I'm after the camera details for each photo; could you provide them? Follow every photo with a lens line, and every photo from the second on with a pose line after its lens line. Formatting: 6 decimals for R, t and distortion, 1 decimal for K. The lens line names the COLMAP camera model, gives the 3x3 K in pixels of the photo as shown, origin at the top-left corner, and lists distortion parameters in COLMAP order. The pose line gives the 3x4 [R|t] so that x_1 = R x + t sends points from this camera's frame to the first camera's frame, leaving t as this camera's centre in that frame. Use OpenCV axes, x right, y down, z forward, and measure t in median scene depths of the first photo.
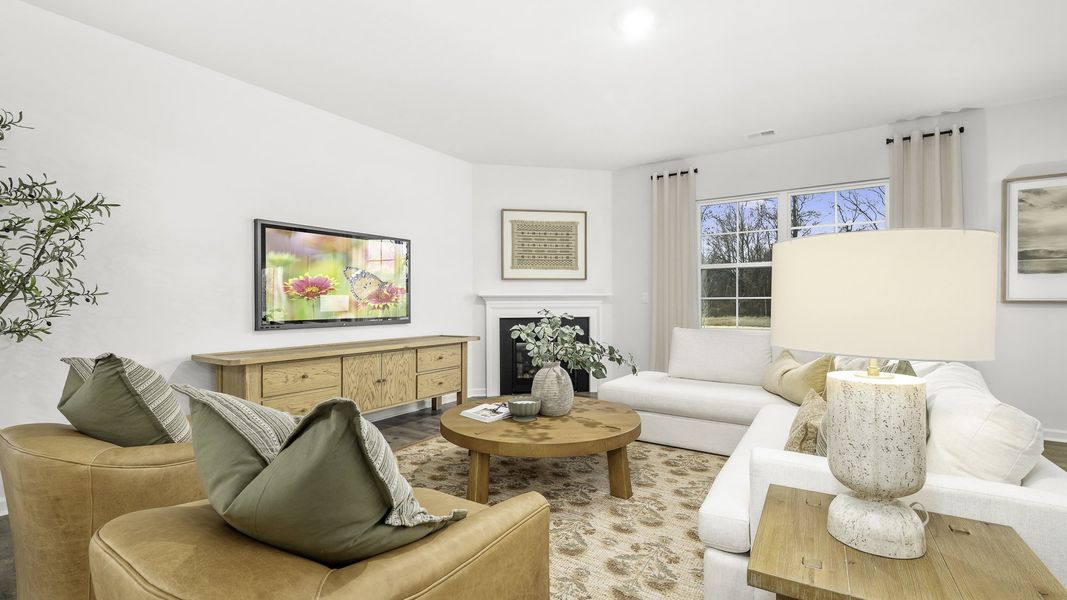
lens RADIAL K [[475.6, 0, 532.7], [0, 475.6, 300.2], [0, 0, 1]] dist [-0.002365, 0.000931]
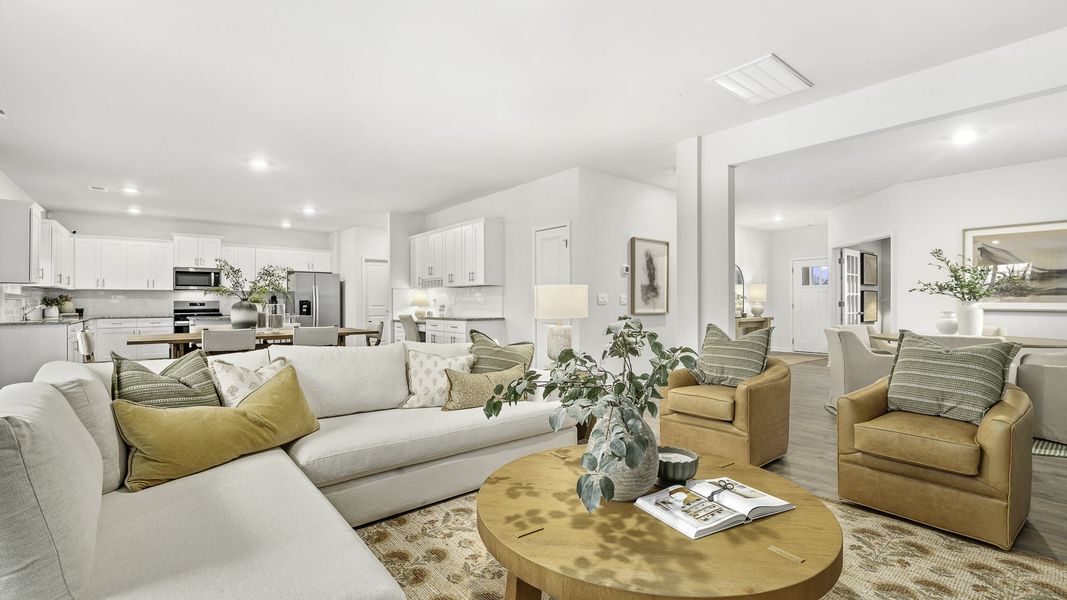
lens RADIAL K [[475.6, 0, 535.9], [0, 475.6, 301.3], [0, 0, 1]] dist [-0.002365, 0.000931]
pose [[-0.960087, 0.007996, 0.279587, -0.022376], [0.007468, 0.999968, -0.002952, 0.002971], [-0.279601, -0.000746, -0.960116, 1.600764]]
